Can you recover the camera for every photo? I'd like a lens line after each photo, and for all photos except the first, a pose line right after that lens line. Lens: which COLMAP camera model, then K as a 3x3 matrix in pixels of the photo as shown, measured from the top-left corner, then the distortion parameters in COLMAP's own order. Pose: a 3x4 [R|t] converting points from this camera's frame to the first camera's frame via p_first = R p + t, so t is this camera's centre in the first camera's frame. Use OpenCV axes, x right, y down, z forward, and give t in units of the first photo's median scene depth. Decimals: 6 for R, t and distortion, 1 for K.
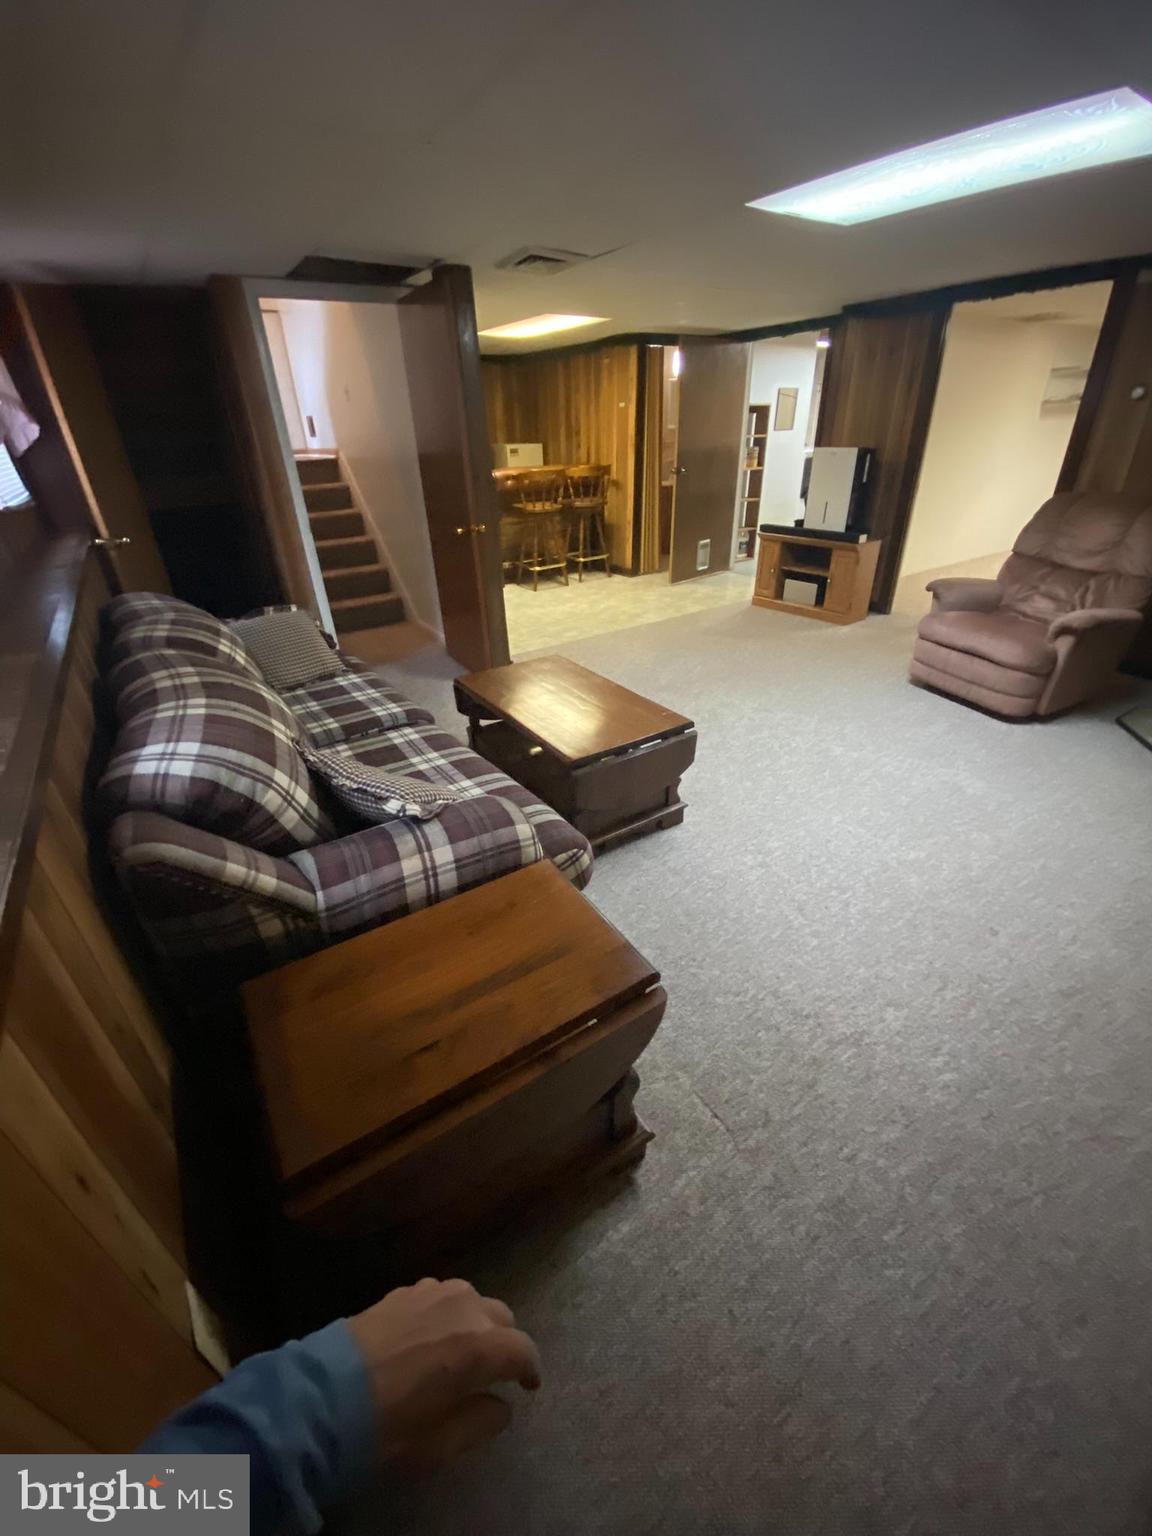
lens RADIAL K [[615.2, 0, 580.4], [0, 615.2, 765.5], [0, 0, 1]] dist [0.011890, -0.016247]
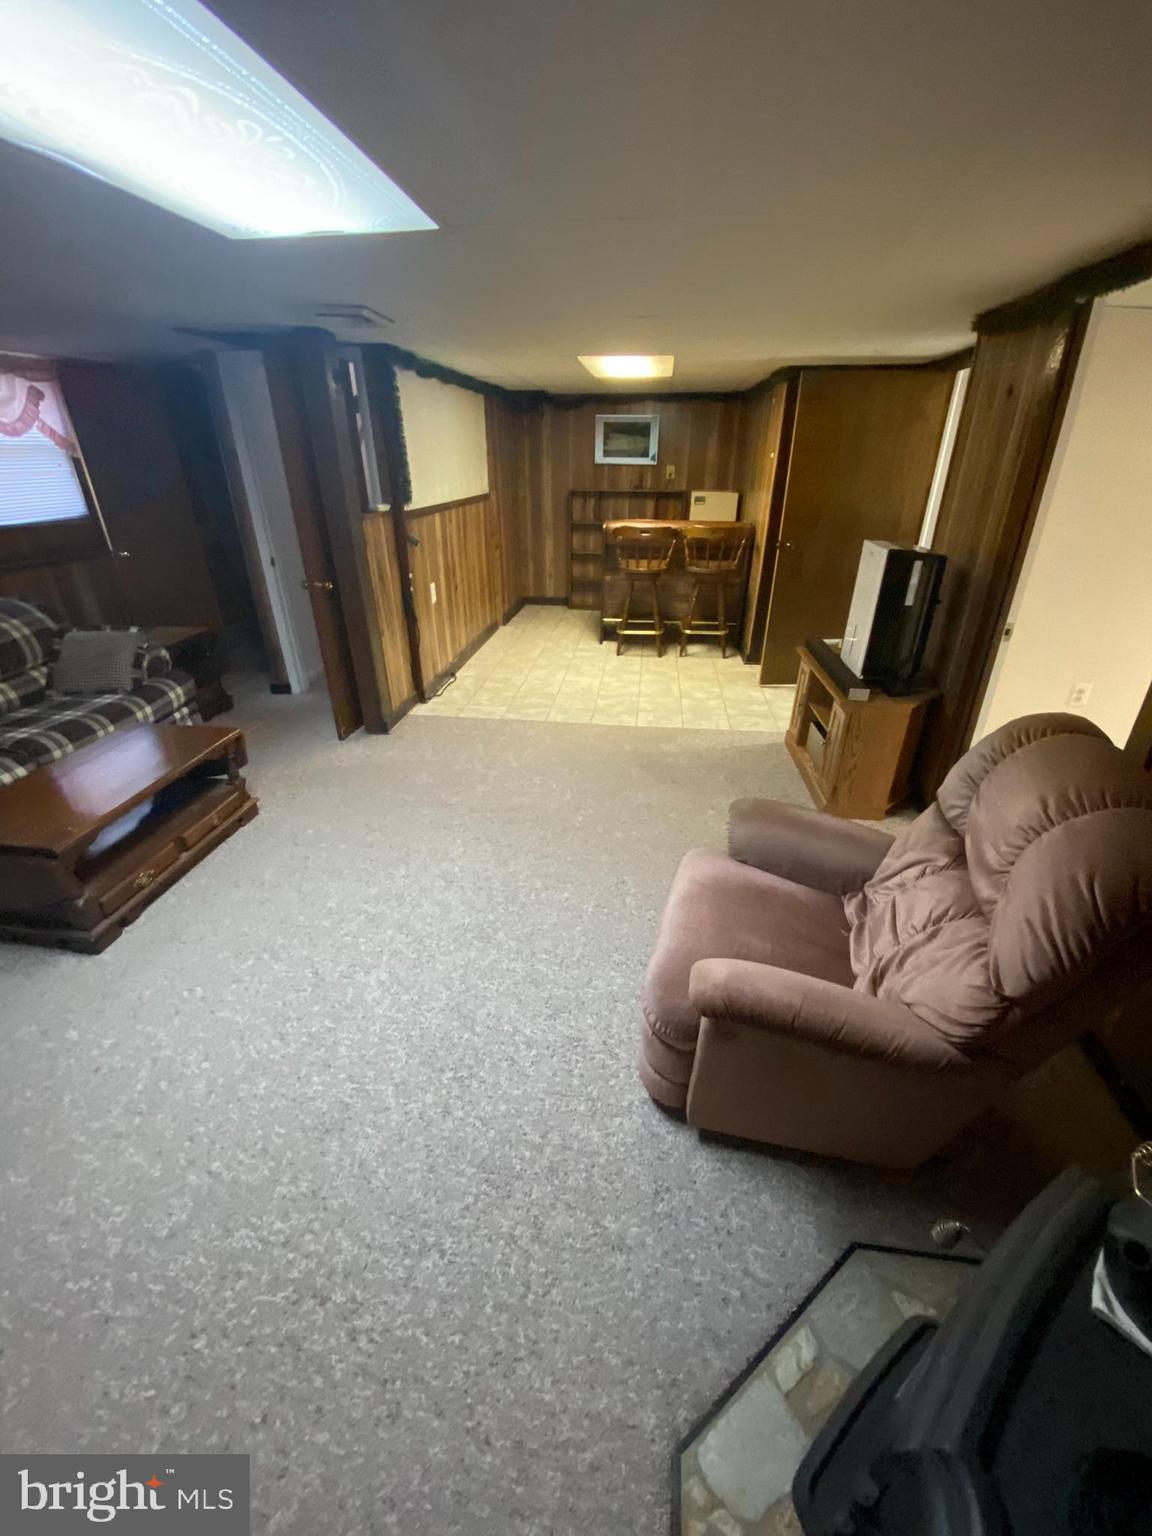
lens RADIAL K [[612.3, 0, 583.6], [0, 612.3, 765.4], [0, 0, 1]] dist [-0.002285, -0.011370]
pose [[0.757747, 0.320973, -0.568152, 0.618207], [-0.336911, 0.938078, 0.080619, -0.261144], [0.558848, 0.130328, 0.818965, 0.371031]]
